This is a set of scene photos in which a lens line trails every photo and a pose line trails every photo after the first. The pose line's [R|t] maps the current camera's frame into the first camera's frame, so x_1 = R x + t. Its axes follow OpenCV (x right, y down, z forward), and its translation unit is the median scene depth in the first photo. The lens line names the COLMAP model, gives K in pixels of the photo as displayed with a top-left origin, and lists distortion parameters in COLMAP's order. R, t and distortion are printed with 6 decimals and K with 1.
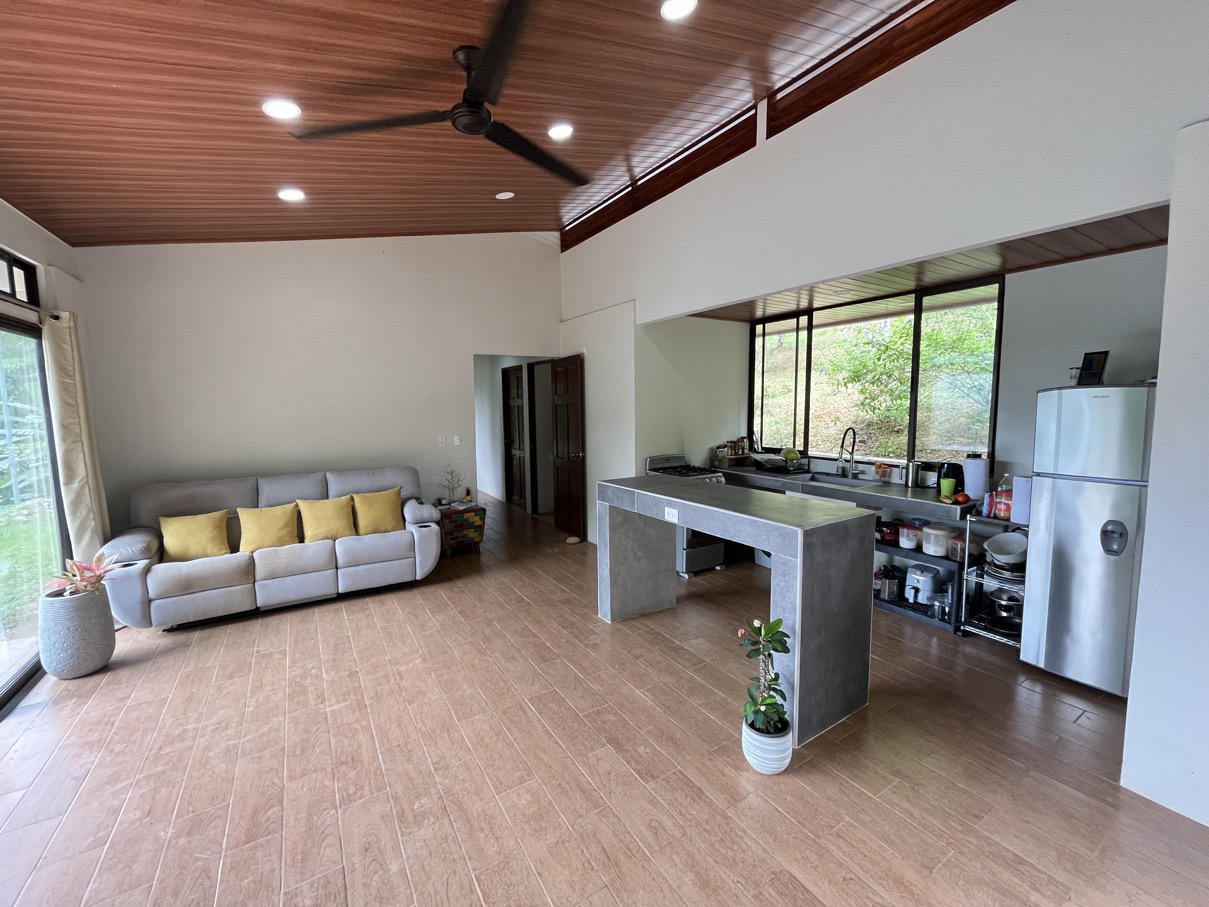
lens RADIAL K [[491.9, 0, 602.4], [0, 491.9, 450.1], [0, 0, 1]] dist [-0.001221, -0.000211]
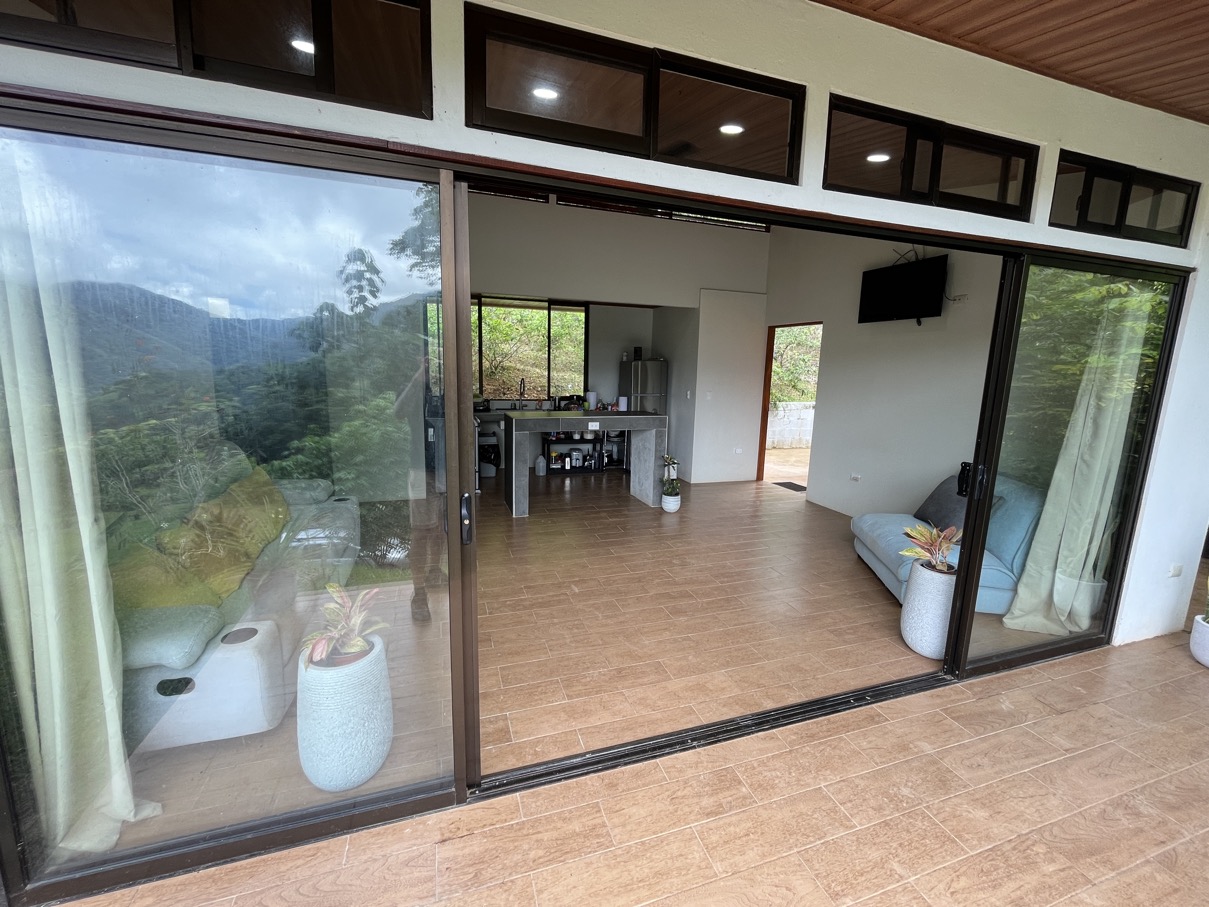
lens RADIAL K [[491.9, 0, 604.9], [0, 491.9, 451.2], [0, 0, 1]] dist [-0.001221, -0.000211]
pose [[0.232012, -0.148444, 0.961319, -1.237385], [0.065798, 0.988418, 0.136748, -0.014621], [-0.970485, 0.031525, 0.239092, 0.420587]]
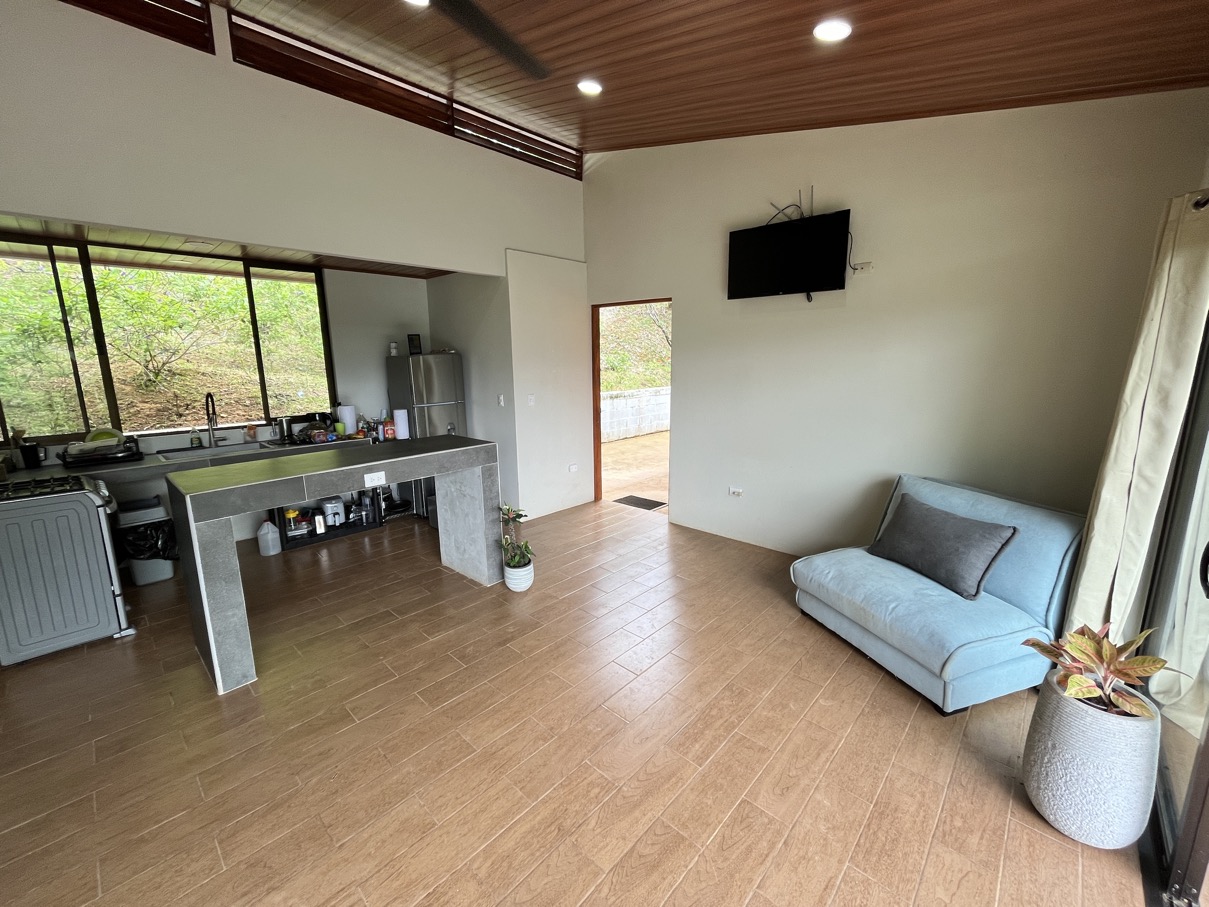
lens RADIAL K [[491.9, 0, 604.7], [0, 491.9, 449.8], [0, 0, 1]] dist [-0.001221, -0.000211]
pose [[-0.256364, -0.168465, 0.951786, -0.707258], [0.105986, 0.973857, 0.200920, -0.058171], [-0.960752, 0.152385, -0.231807, 0.609342]]
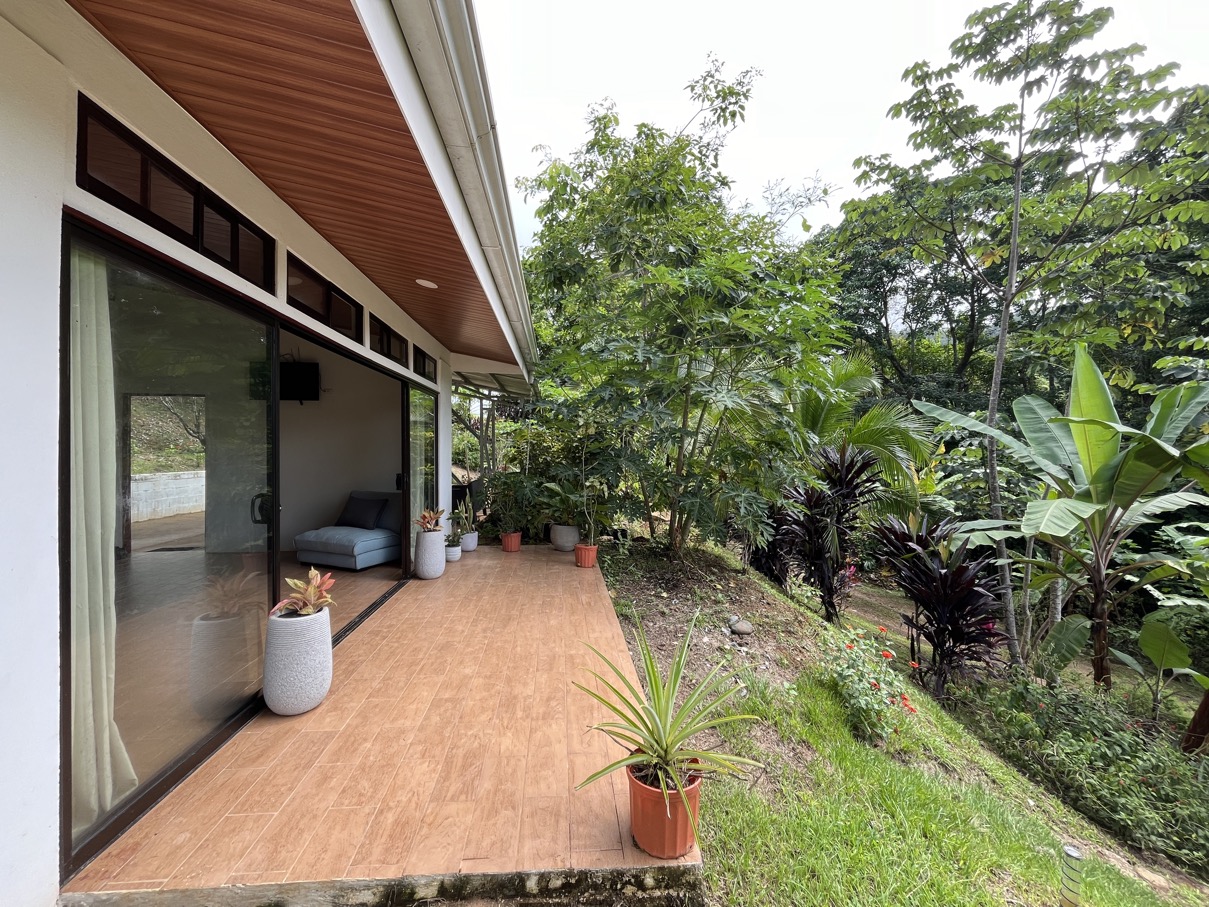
lens RADIAL K [[491.9, 0, 597.9], [0, 491.9, 446.7], [0, 0, 1]] dist [-0.001221, -0.000211]
pose [[-0.890731, 0.016564, 0.454228, -1.633653], [0.055031, 0.995914, 0.071597, -0.022465], [-0.451186, 0.088770, -0.888004, 1.081857]]
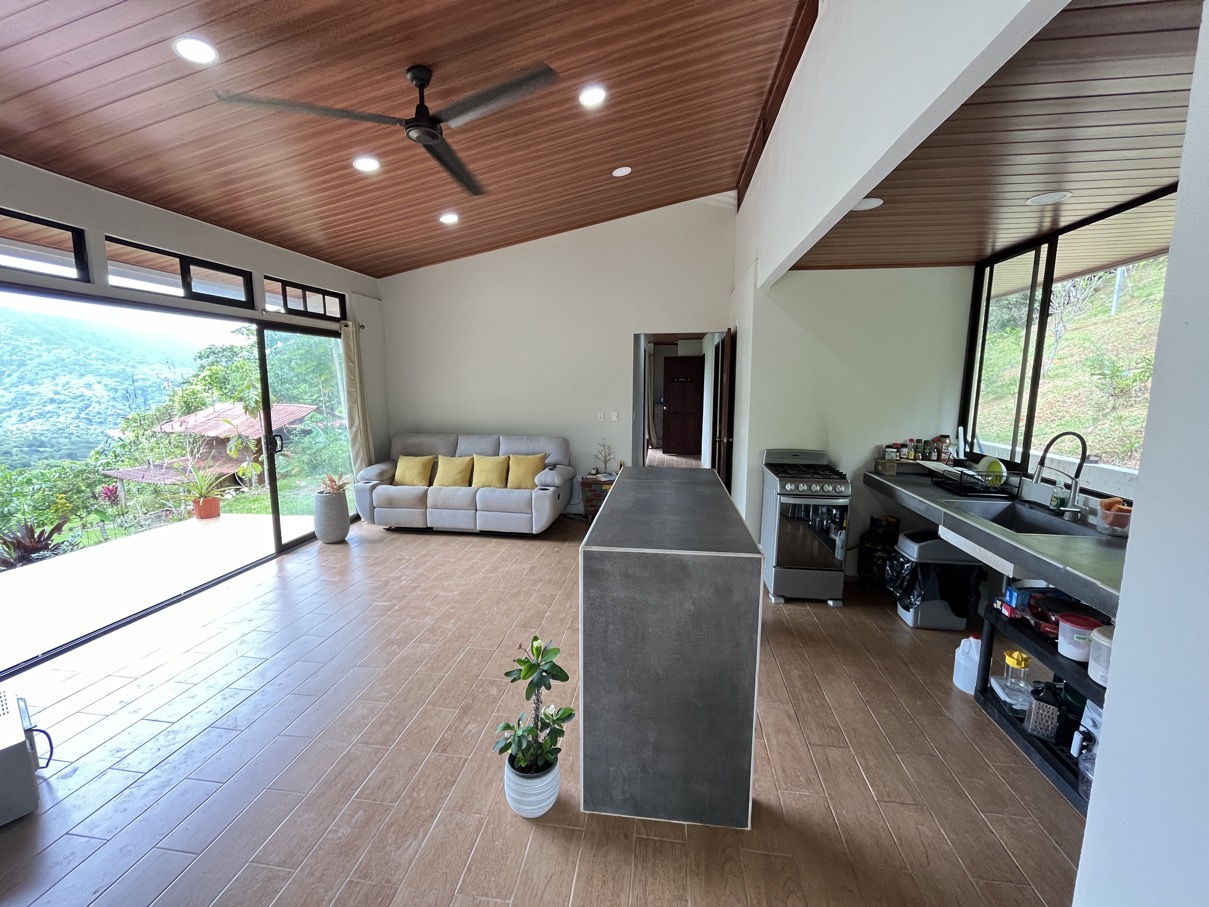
lens RADIAL K [[491.9, 0, 602.3], [0, 491.9, 449.5], [0, 0, 1]] dist [-0.001221, -0.000211]
pose [[0.766555, 0.100281, -0.634301, 0.538834], [-0.071251, 0.994915, 0.071186, -0.032965], [0.638214, -0.009373, 0.769802, 0.242916]]
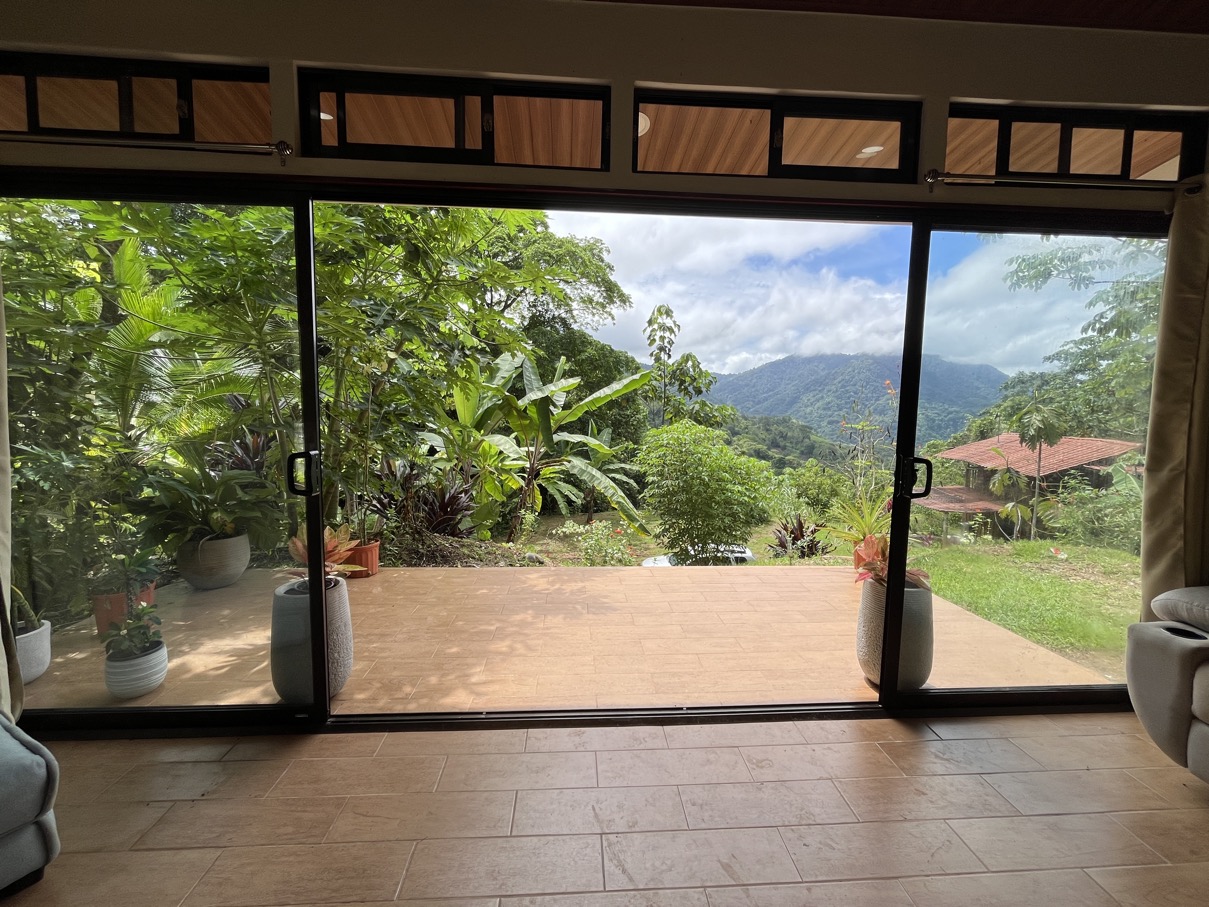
lens RADIAL K [[491.9, 0, 603.8], [0, 491.9, 451.7], [0, 0, 1]] dist [-0.001221, -0.000211]
pose [[-0.474523, 0.082579, -0.876361, -0.201399], [-0.093954, 0.985151, 0.143703, 0.020830], [0.875215, 0.150528, -0.459718, 0.605386]]
